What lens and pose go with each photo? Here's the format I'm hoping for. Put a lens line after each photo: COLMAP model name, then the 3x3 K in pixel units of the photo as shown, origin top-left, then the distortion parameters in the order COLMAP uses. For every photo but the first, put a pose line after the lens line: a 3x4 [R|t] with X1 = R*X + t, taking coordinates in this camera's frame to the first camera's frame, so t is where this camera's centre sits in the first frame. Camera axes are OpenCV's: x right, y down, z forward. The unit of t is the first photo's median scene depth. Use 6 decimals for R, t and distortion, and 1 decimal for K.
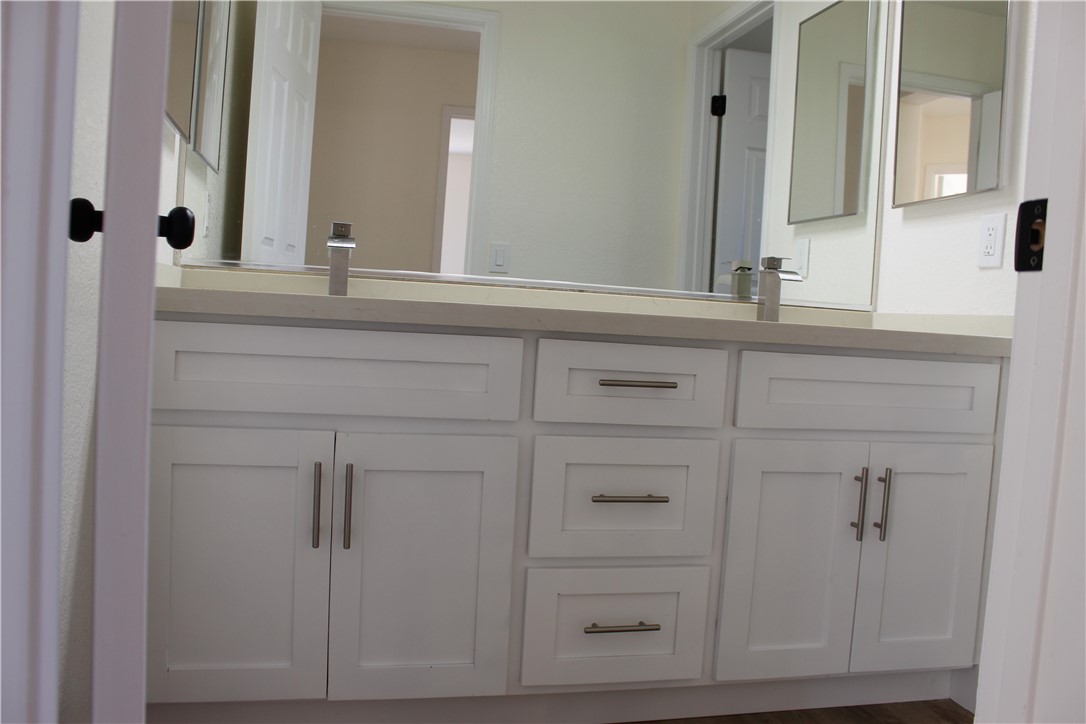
lens RADIAL K [[914.8, 0, 543.0], [0, 914.8, 362.0], [0, 0, 1]] dist [-0.168890, 0.153925]
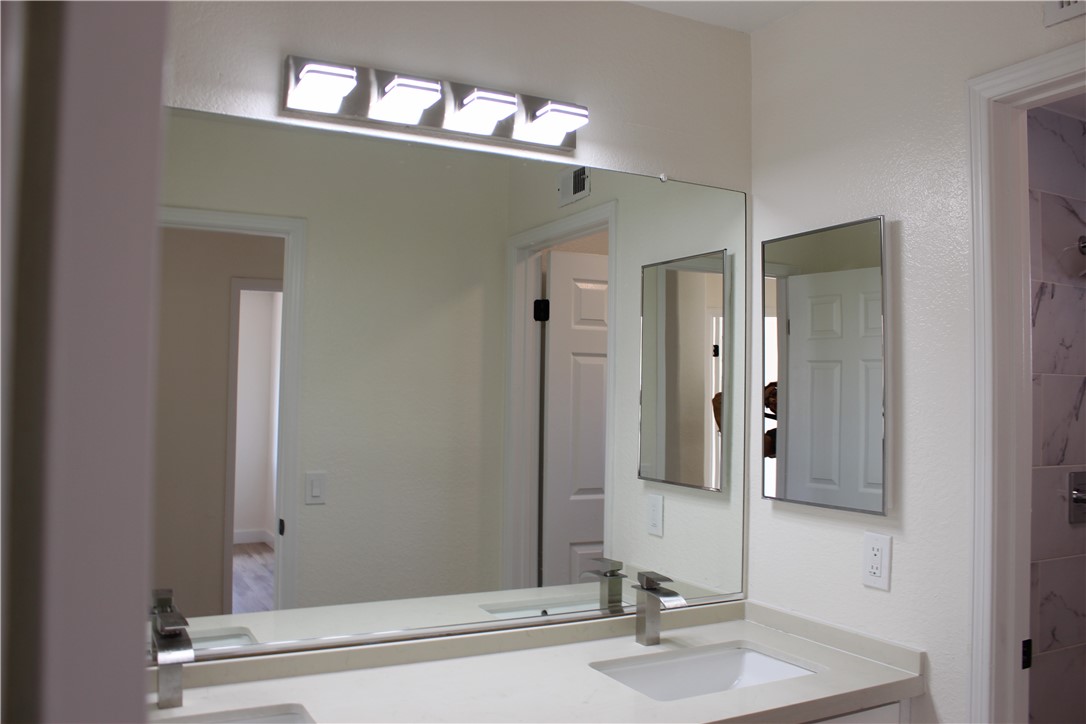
lens RADIAL K [[914.8, 0, 543.0], [0, 914.8, 362.0], [0, 0, 1]] dist [-0.168890, 0.153925]
pose [[0.967632, -0.035419, 0.249867, -0.063343], [0.053008, 0.996540, -0.064021, -0.221837], [-0.246735, 0.075193, 0.966161, 0.084756]]
